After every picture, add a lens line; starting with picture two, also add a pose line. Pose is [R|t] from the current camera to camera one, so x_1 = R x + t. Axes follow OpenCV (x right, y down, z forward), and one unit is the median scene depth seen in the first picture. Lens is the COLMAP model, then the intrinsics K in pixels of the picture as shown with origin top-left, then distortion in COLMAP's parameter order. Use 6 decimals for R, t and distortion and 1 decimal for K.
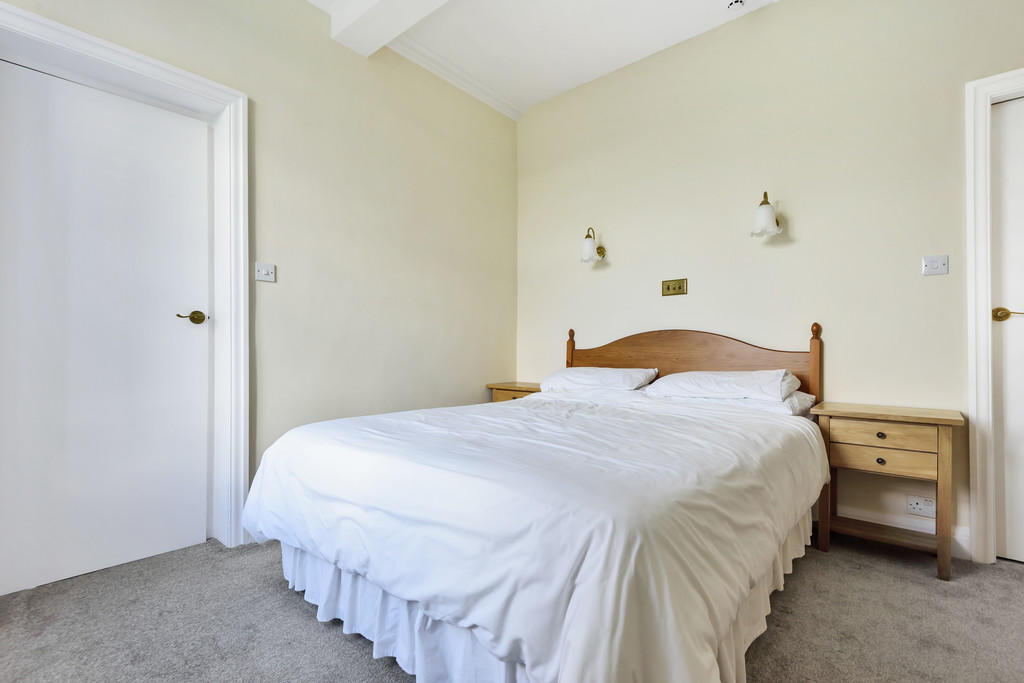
lens RADIAL K [[469.7, 0, 513.0], [0, 469.7, 350.3], [0, 0, 1]] dist [0.018769, -0.003658]
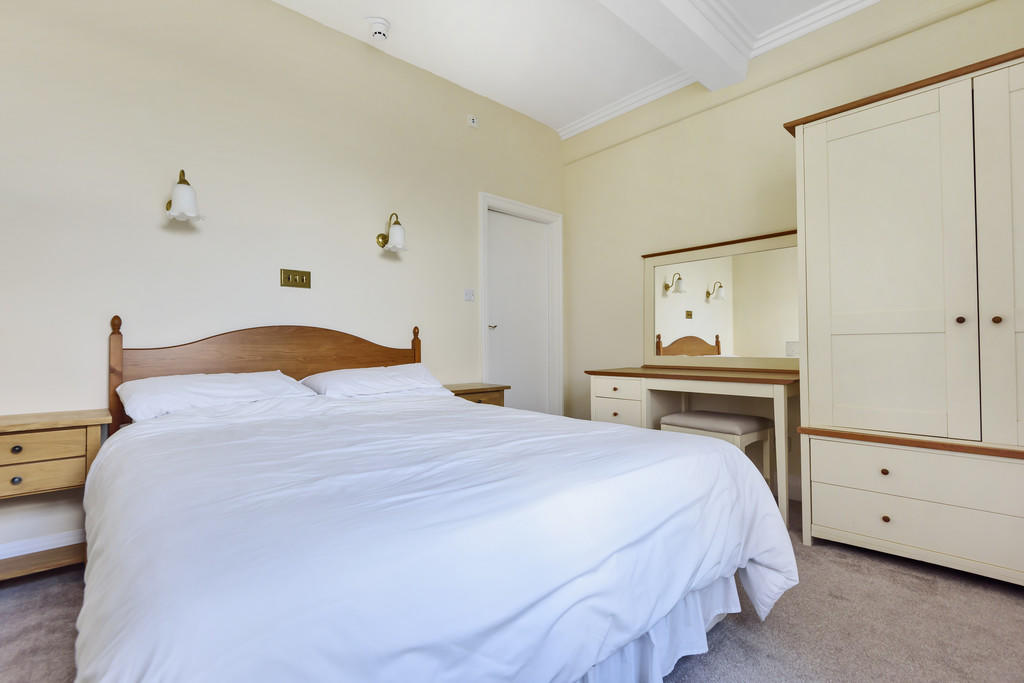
lens RADIAL K [[469.7, 0, 510.9], [0, 469.7, 344.2], [0, 0, 1]] dist [0.018769, -0.003658]
pose [[0.115605, -0.000879, 0.993295, -0.577280], [0.002896, 0.999996, 0.000548, -0.008667], [-0.993291, 0.002813, 0.115607, 0.568795]]
